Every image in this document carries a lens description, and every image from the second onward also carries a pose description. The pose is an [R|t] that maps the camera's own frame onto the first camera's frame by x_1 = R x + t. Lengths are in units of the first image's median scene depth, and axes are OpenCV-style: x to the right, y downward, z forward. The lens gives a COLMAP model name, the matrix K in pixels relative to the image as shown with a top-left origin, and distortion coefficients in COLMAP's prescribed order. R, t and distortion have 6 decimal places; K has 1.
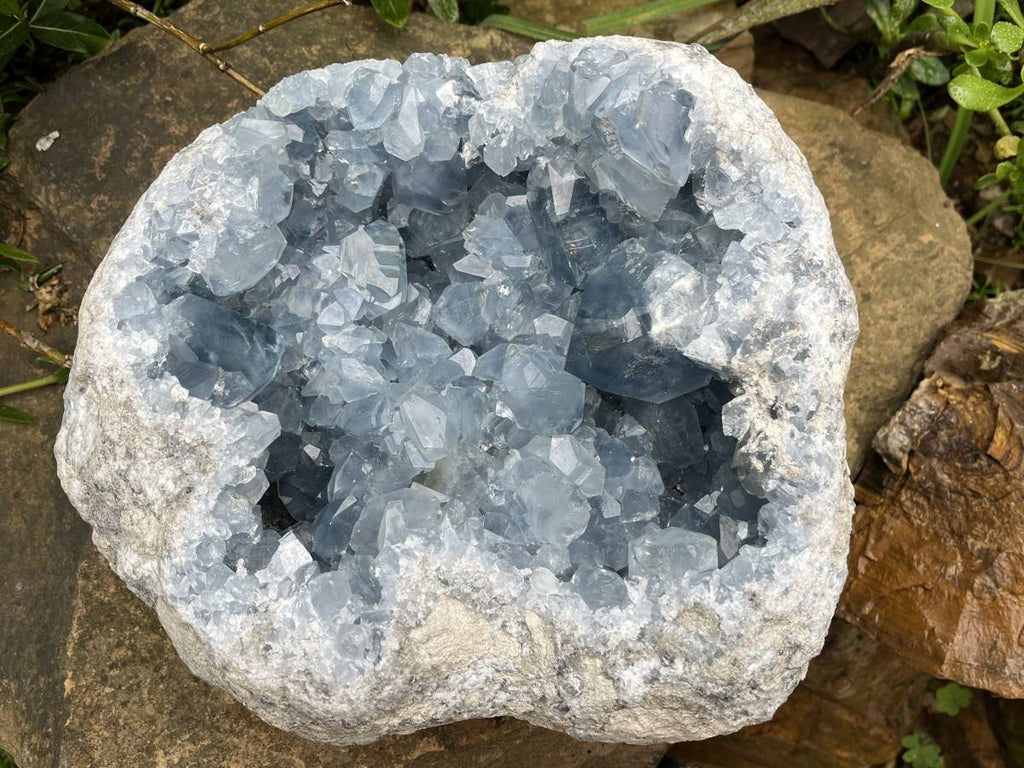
lens RADIAL K [[927.0, 0, 506.8], [0, 927.0, 390.9], [0, 0, 1]] dist [0.012602, -0.045601]
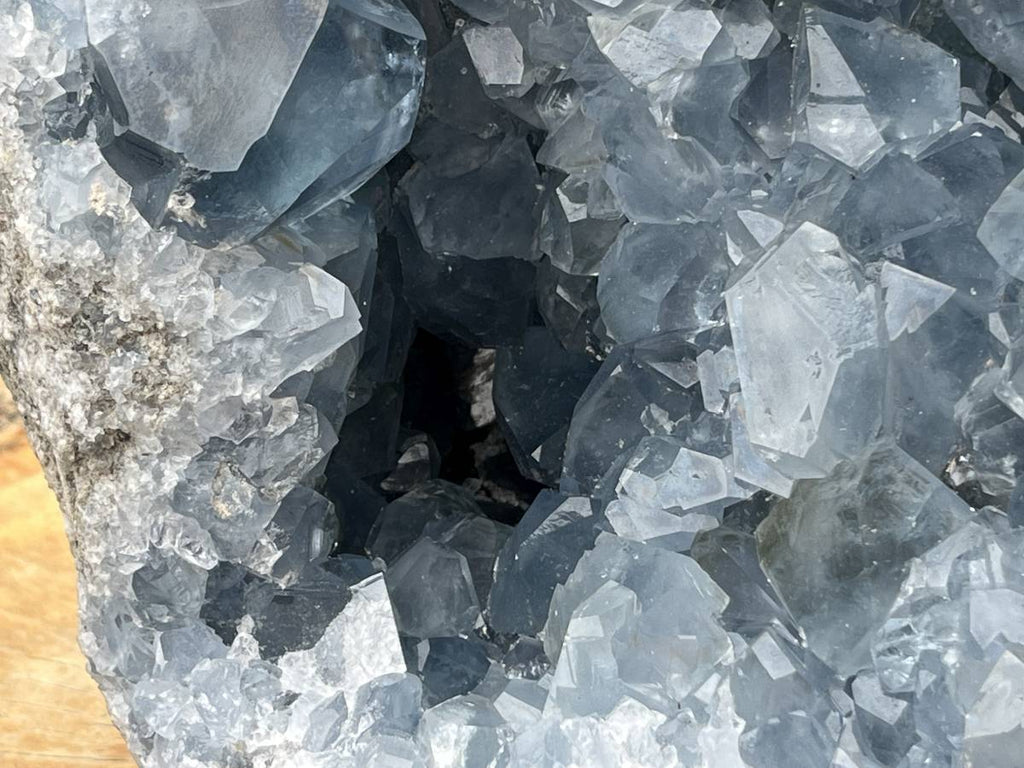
lens RADIAL K [[2530.7, 0, 504.3], [0, 2530.7, 382.4], [0, 0, 1]] dist [0.114432, 0.000000]
pose [[0.796457, 0.276804, -0.537621, 0.347711], [-0.050883, 0.916603, 0.396548, -0.339489], [0.602550, -0.288478, 0.744119, 0.300887]]
